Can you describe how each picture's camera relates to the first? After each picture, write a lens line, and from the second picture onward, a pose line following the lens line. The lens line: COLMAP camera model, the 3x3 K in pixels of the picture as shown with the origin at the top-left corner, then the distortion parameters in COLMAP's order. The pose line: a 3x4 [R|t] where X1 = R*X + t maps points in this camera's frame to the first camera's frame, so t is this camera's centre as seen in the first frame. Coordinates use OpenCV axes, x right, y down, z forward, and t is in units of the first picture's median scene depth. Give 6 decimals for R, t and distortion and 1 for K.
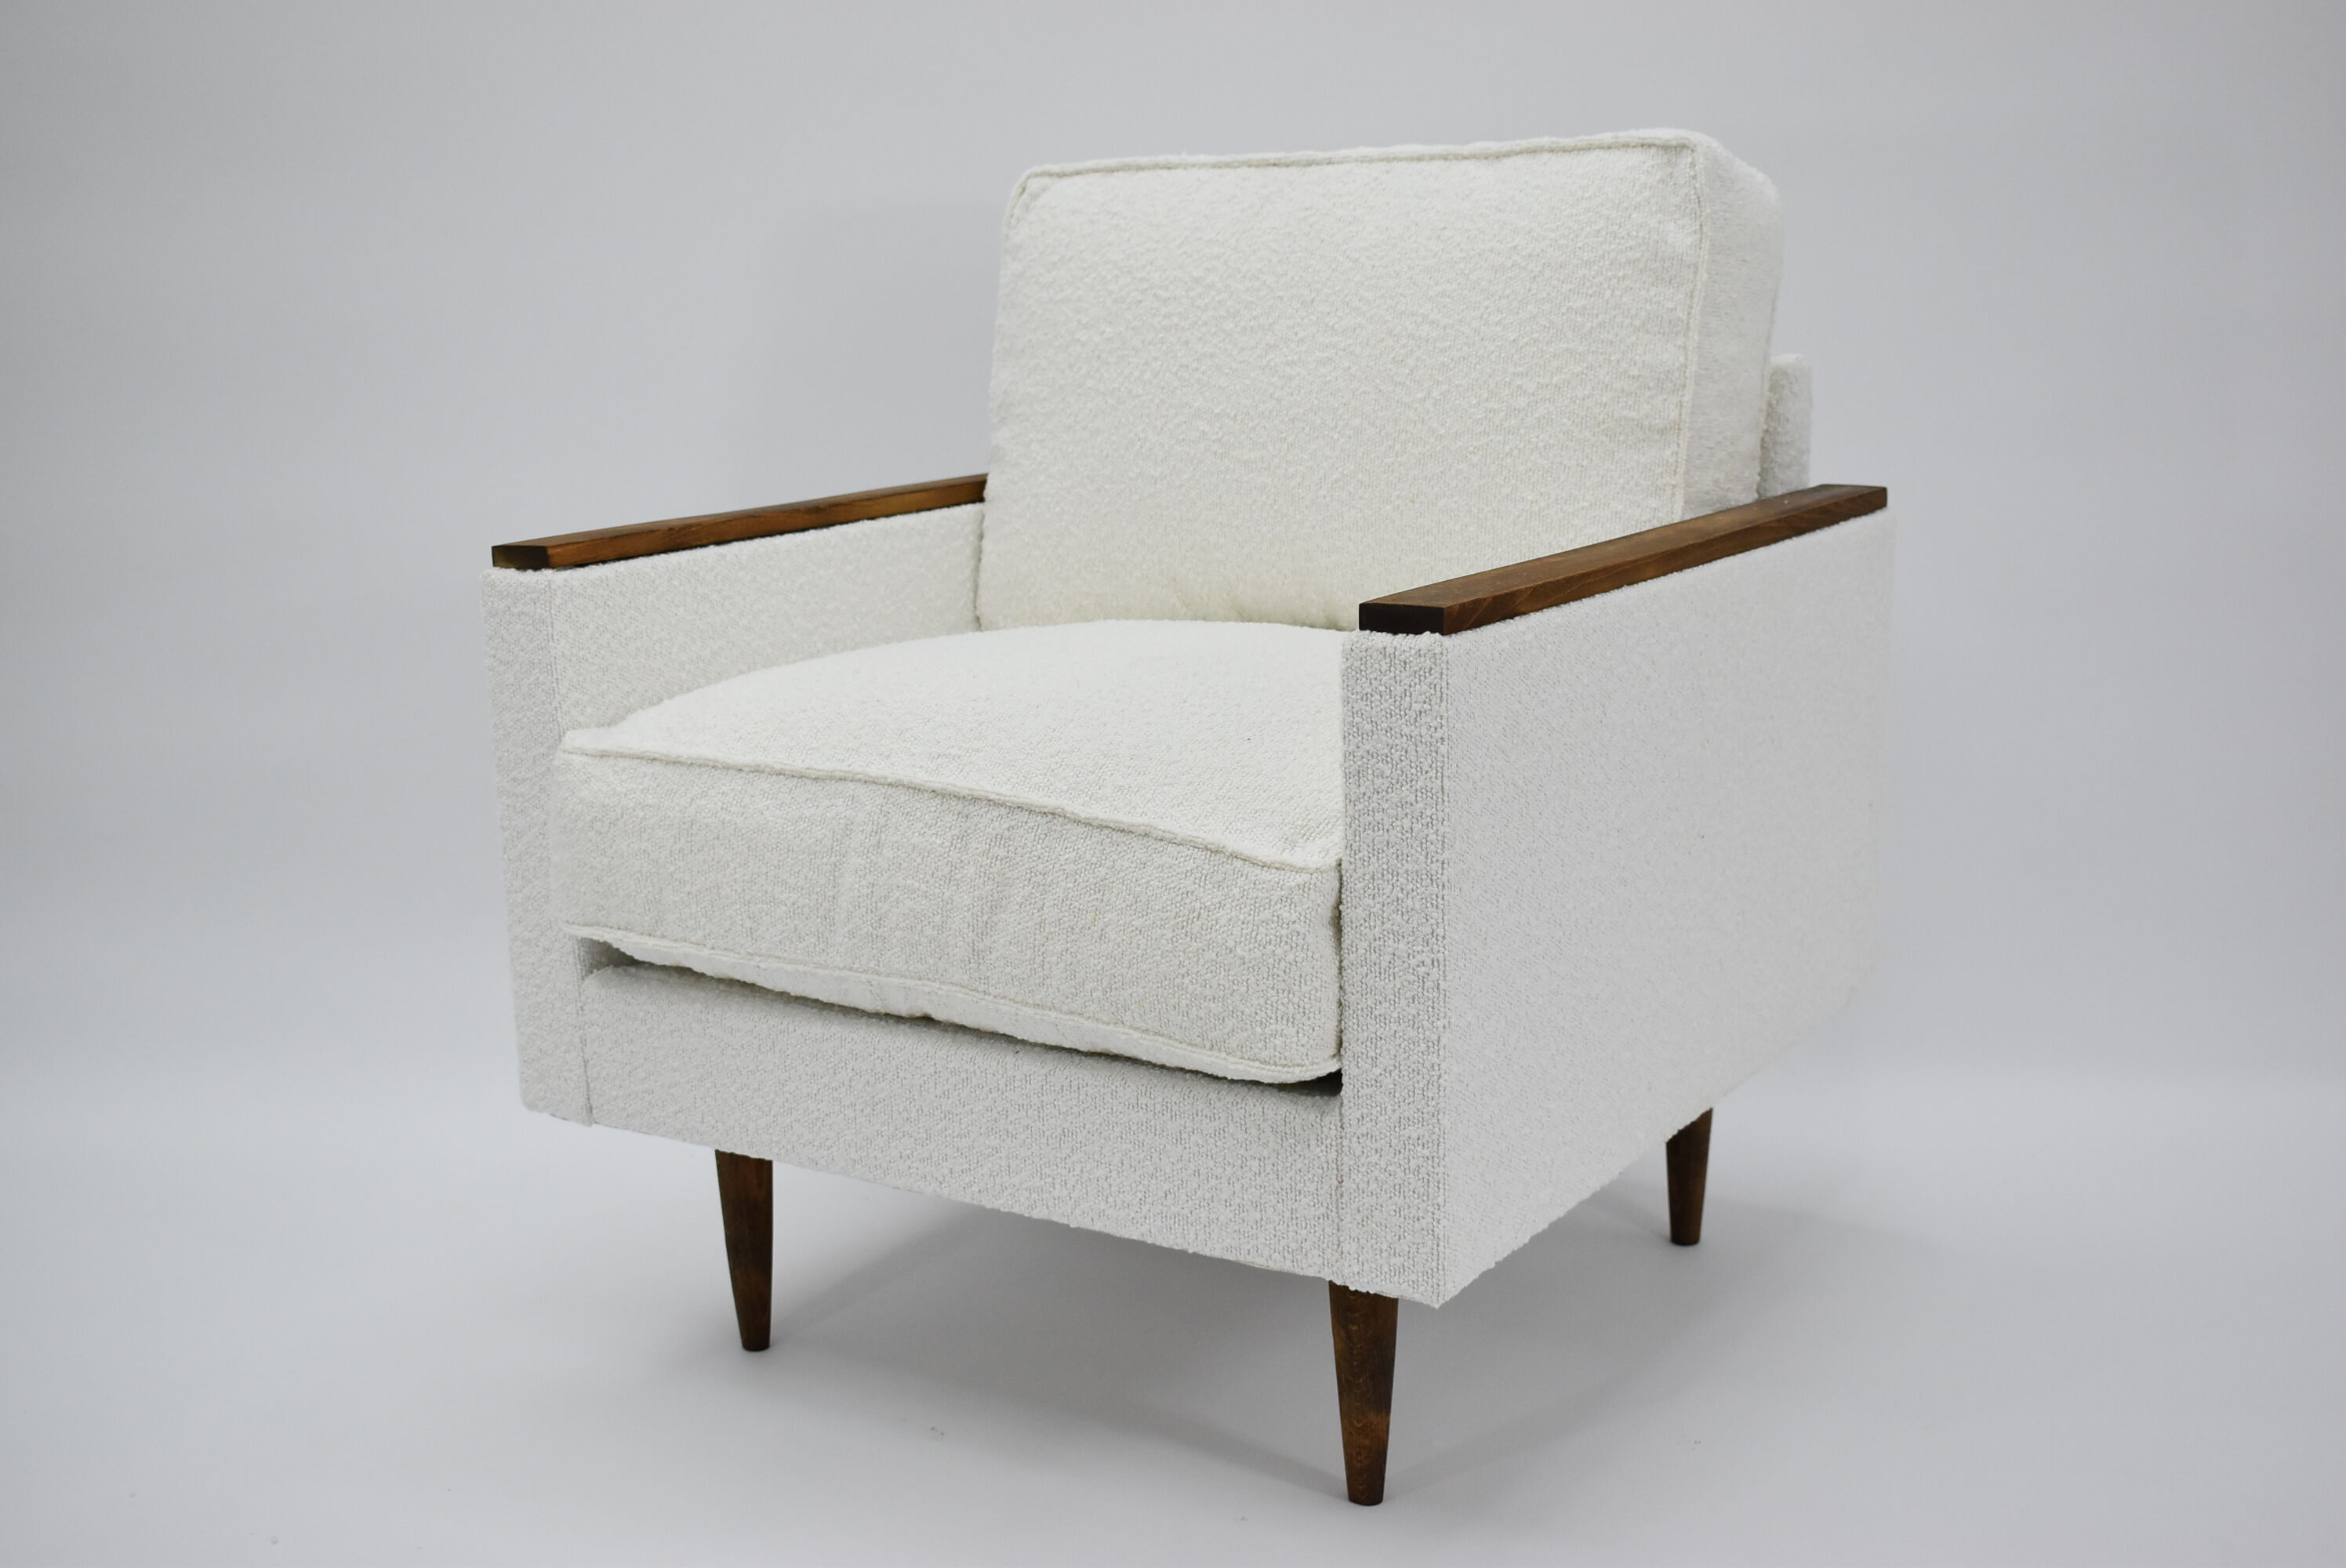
lens RADIAL K [[2847.0, 0, 1161.6], [0, 2847.0, 870.2], [0, 0, 1]] dist [-0.035678, 0.000000]
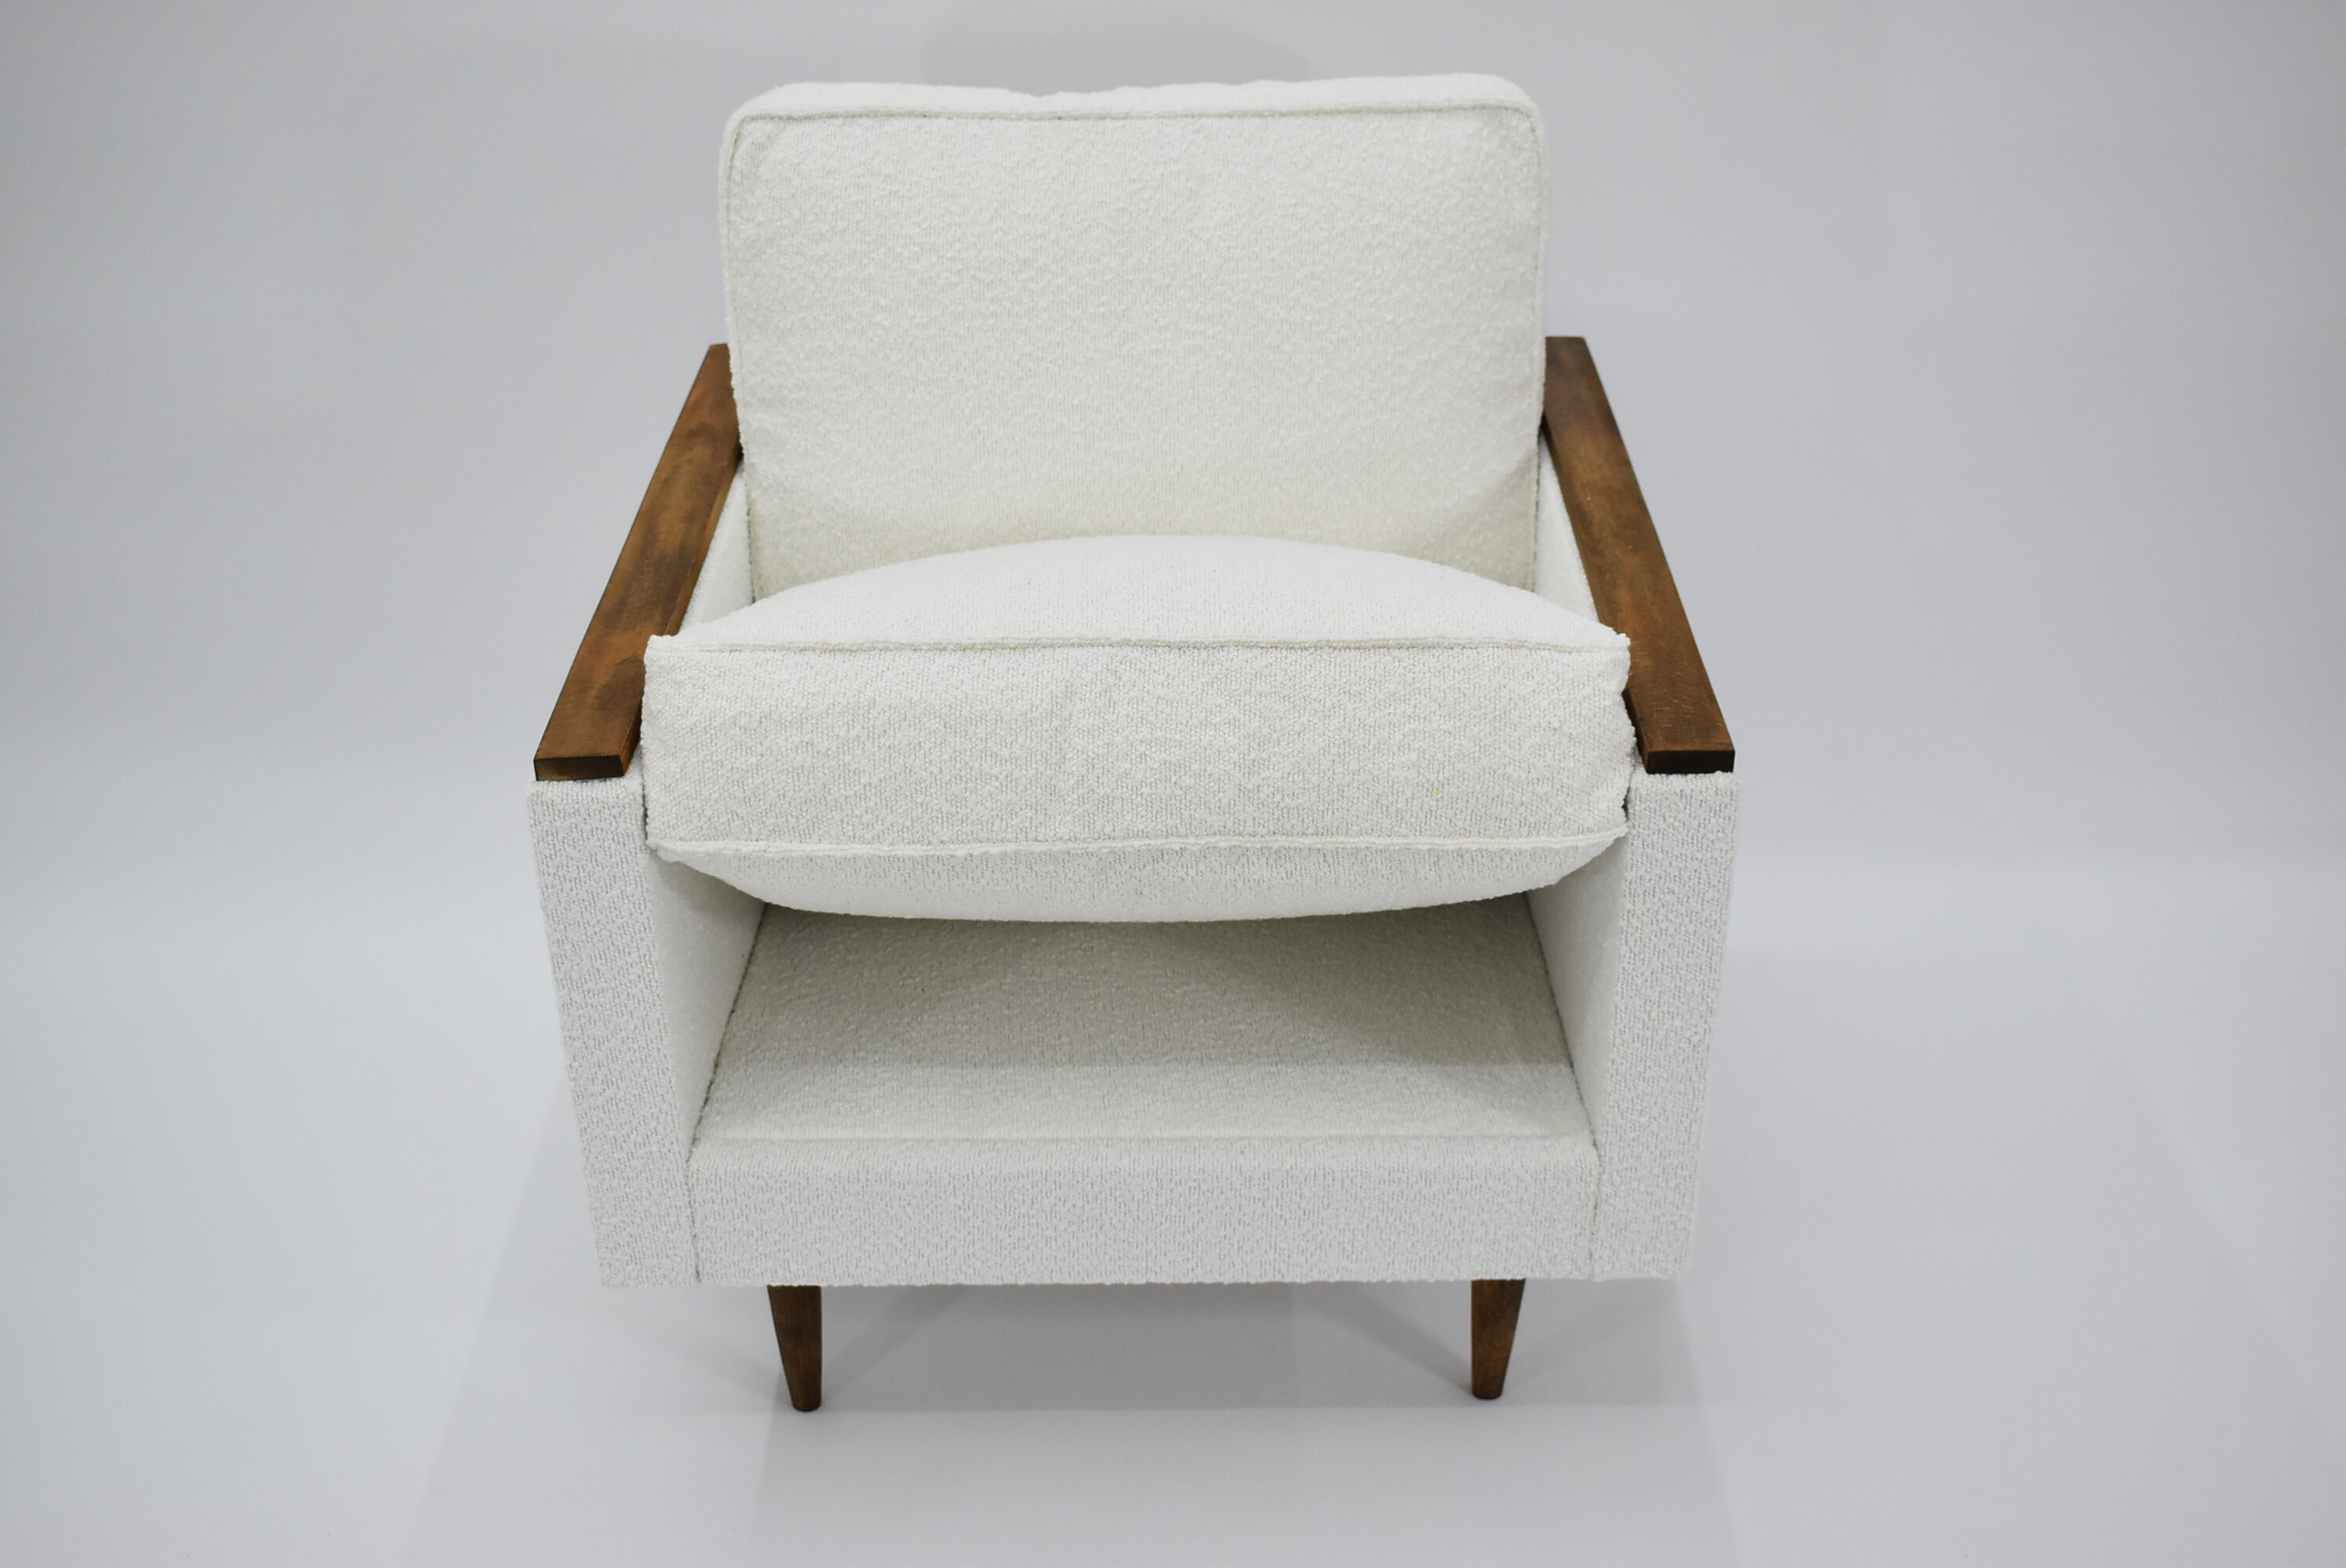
lens RADIAL K [[2636.3, 0, 1174.7], [0, 2636.3, 835.7], [0, 0, 1]] dist [0.153470, 0.000000]
pose [[0.832319, -0.257888, 0.490651, -0.466069], [0.111535, 0.944992, 0.307489, -0.313213], [-0.542960, -0.201204, 0.815299, 0.205471]]
